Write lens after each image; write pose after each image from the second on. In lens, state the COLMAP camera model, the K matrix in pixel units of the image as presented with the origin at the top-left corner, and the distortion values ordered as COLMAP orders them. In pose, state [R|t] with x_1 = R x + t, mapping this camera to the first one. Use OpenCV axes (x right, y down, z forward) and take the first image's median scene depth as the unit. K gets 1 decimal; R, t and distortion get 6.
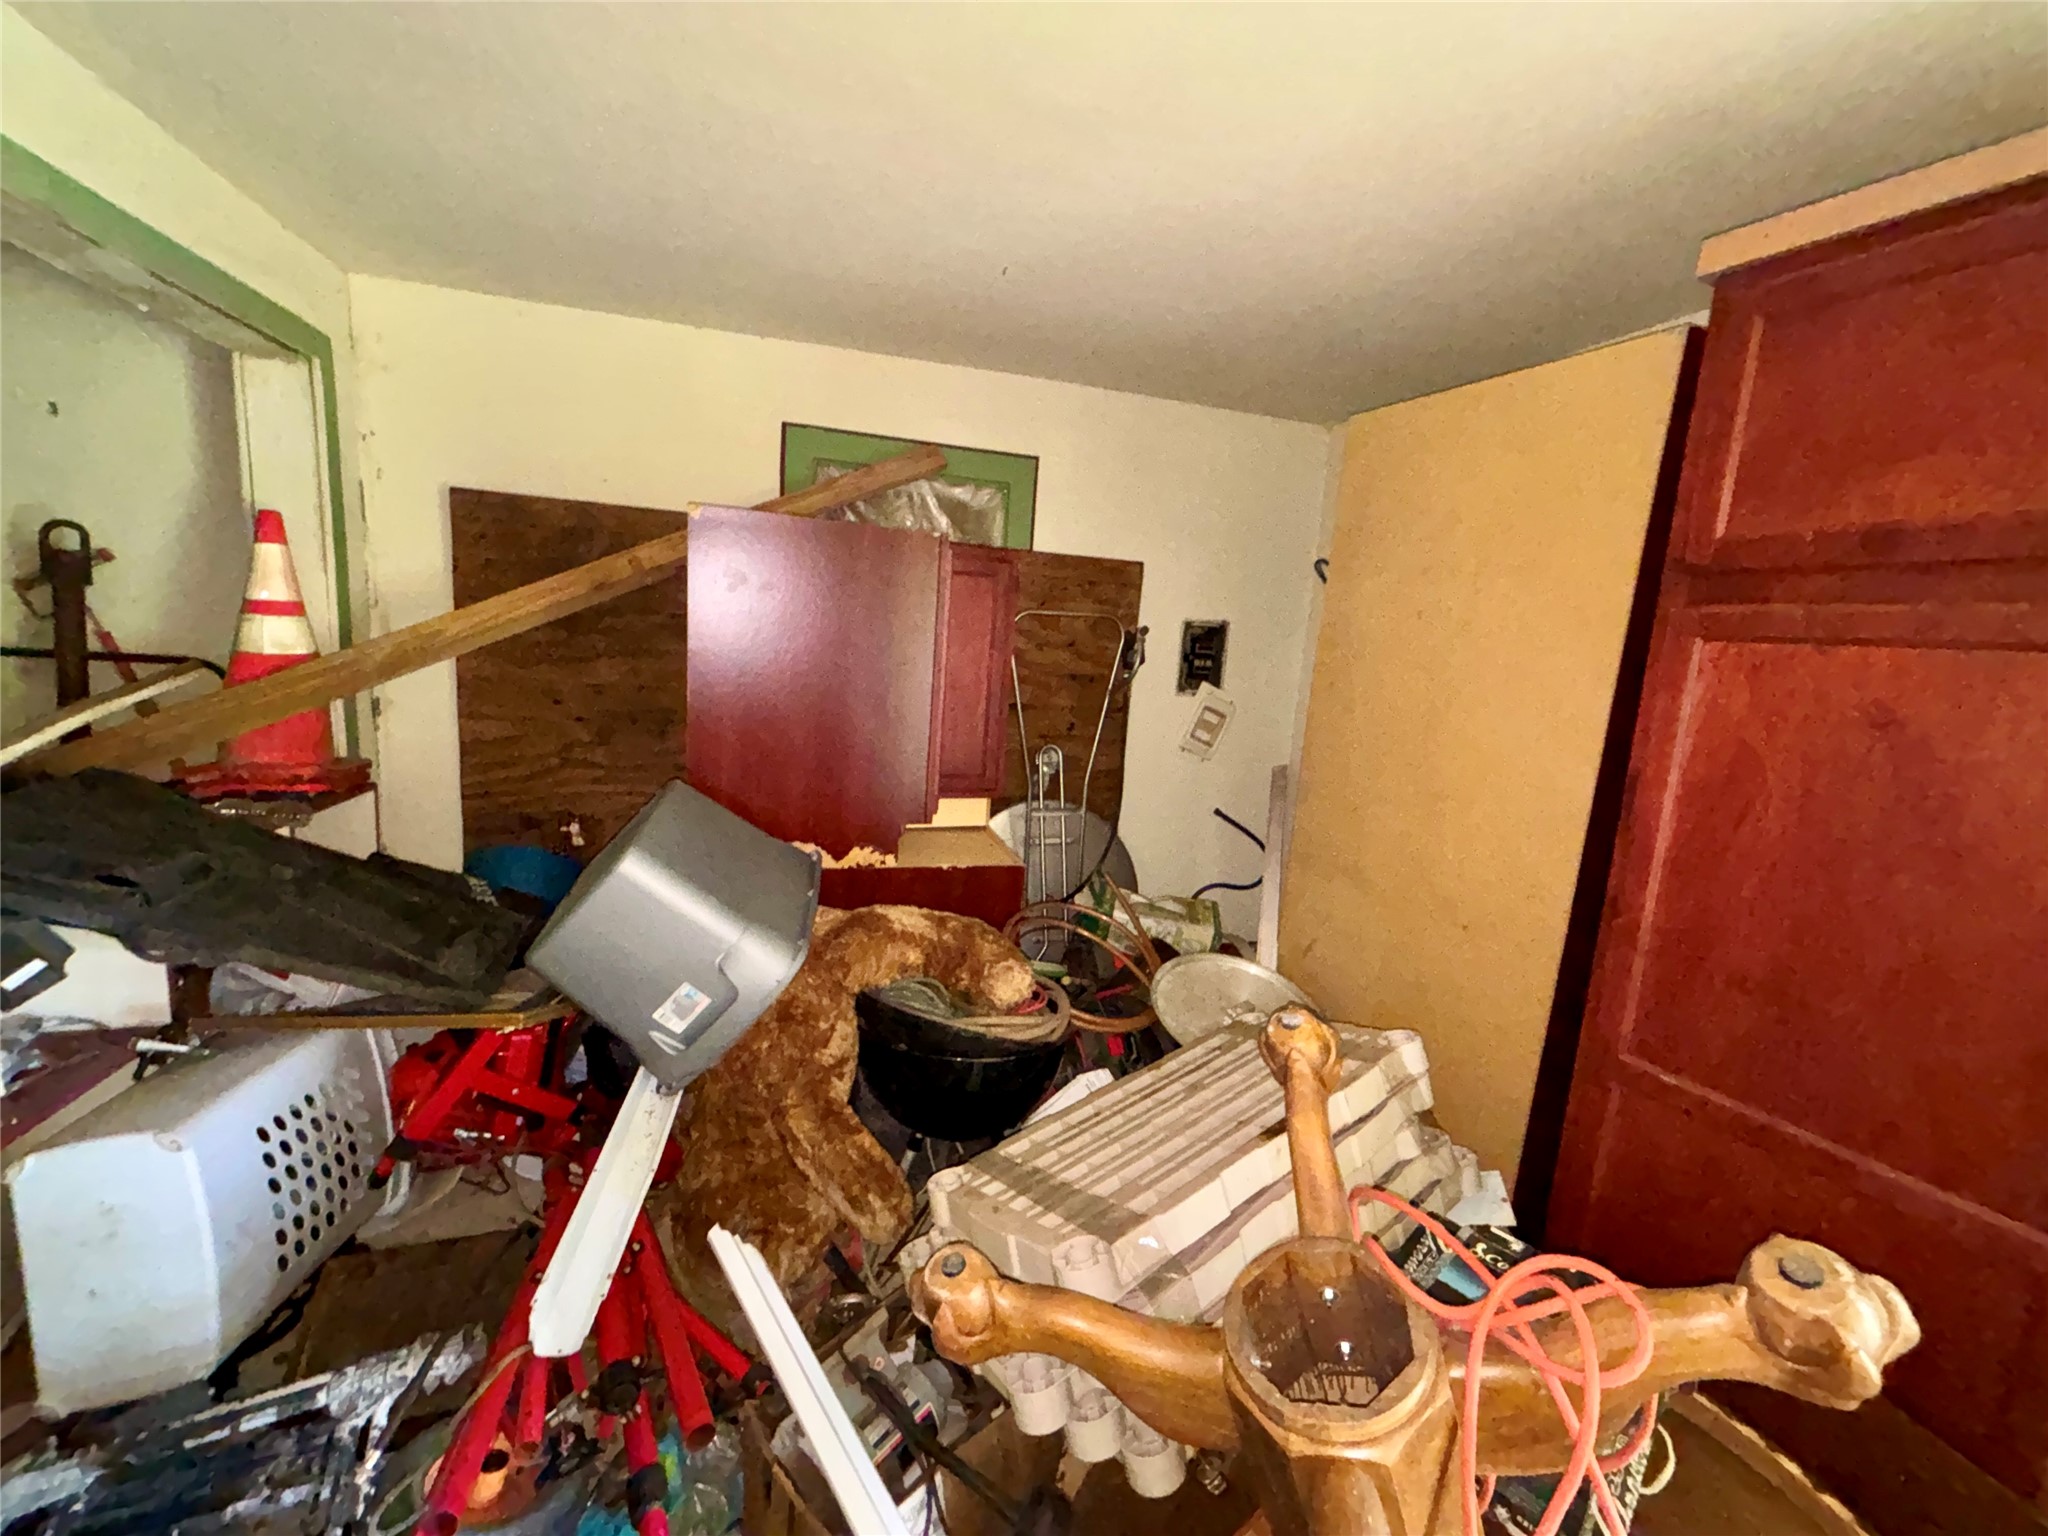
lens RADIAL K [[813.7, 0, 1024.0], [0, 813.7, 768.0], [0, 0, 1]] dist [0.002714, 0.000416]
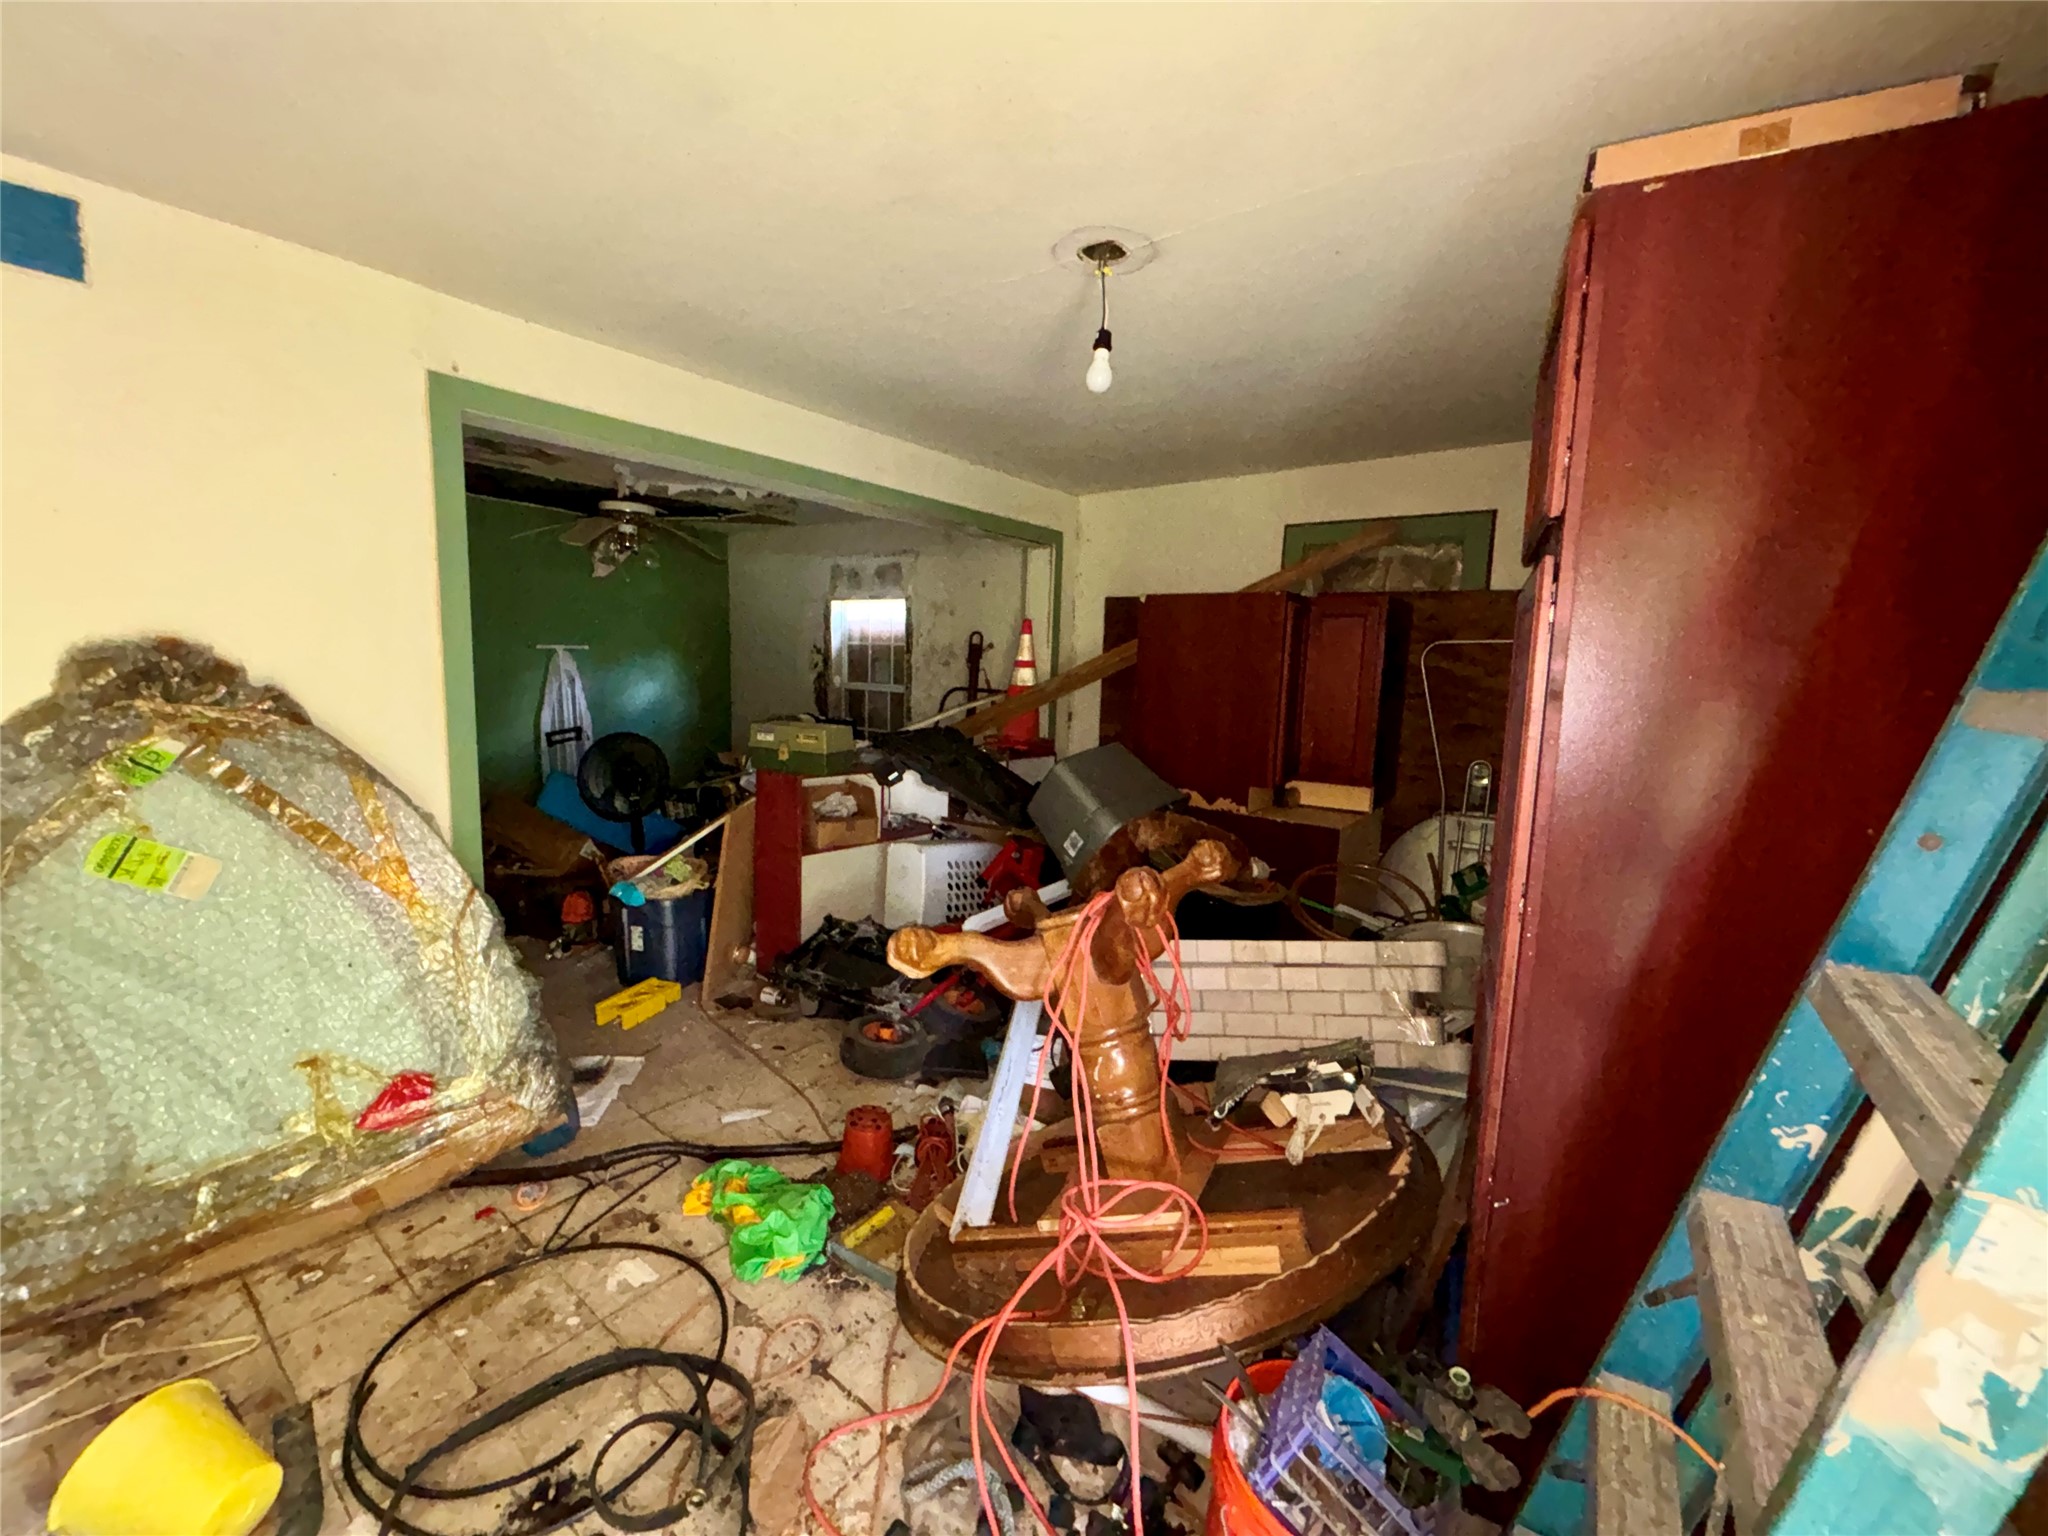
lens RADIAL K [[813.7, 0, 1024.0], [0, 813.7, 768.0], [0, 0, 1]] dist [0.002714, 0.000416]
pose [[0.593197, 0.056949, -0.803041, 0.781080], [-0.125364, 0.991861, -0.022265, 0.117097], [0.795237, 0.113880, 0.595508, -0.226131]]
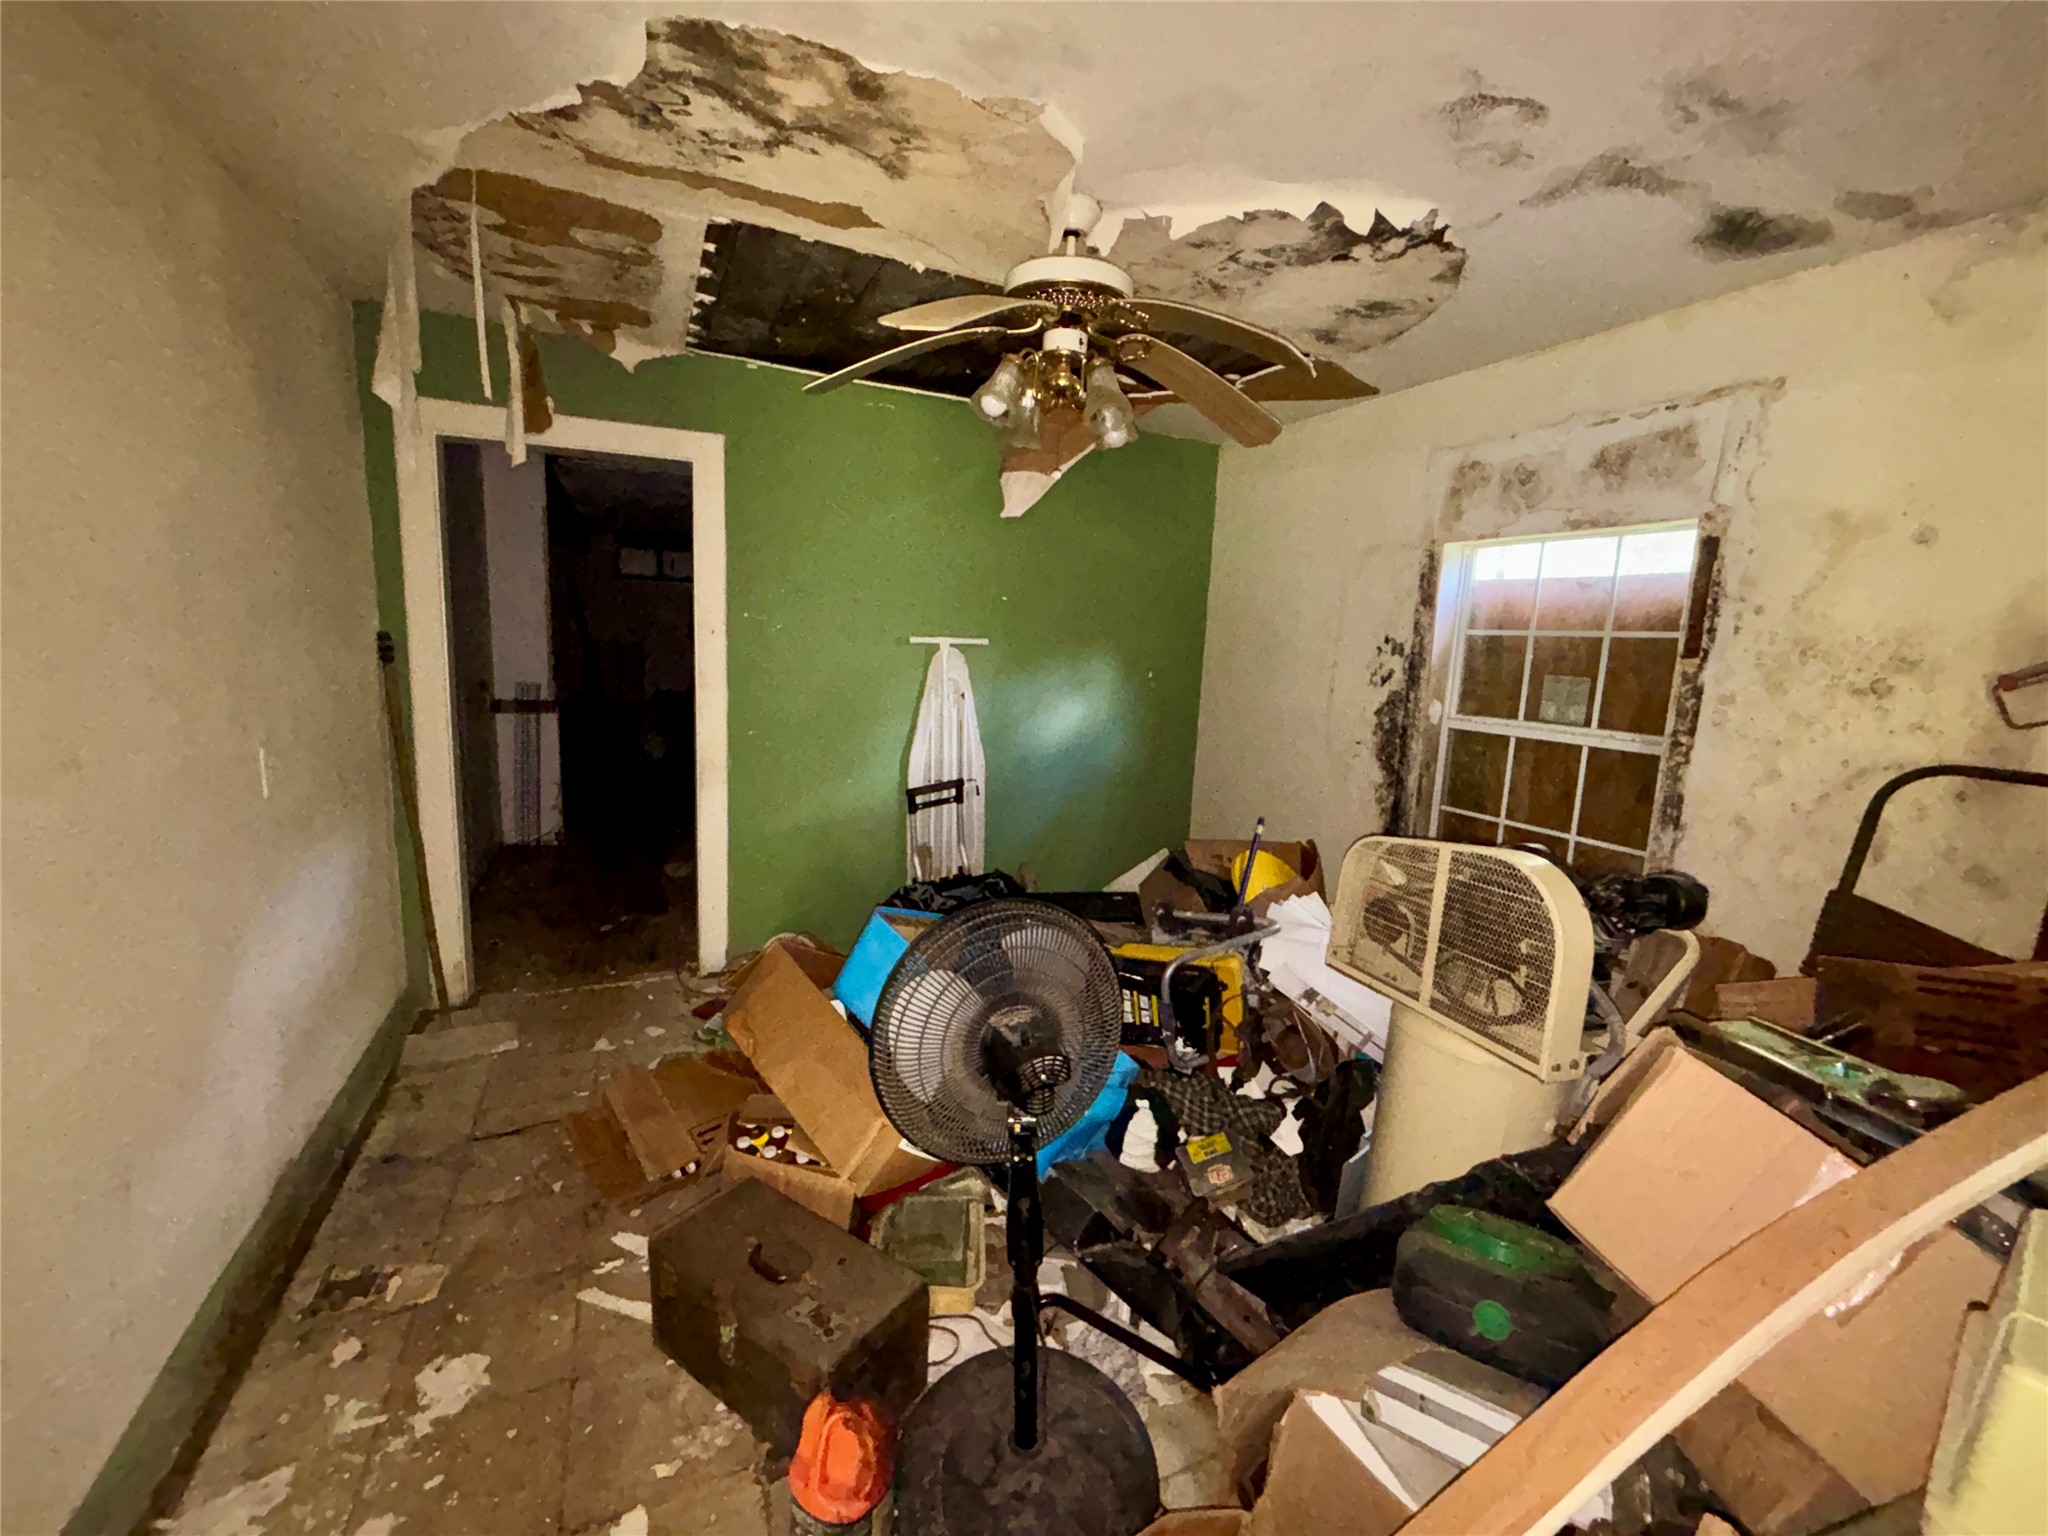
lens RADIAL K [[813.7, 0, 1024.0], [0, 813.7, 768.0], [0, 0, 1]] dist [0.002714, 0.000416]
pose [[0.147700, 0.091345, -0.984805, -0.568253], [-0.190640, 0.979682, 0.062278, -0.018572], [0.970485, 0.178545, 0.162113, 0.021785]]
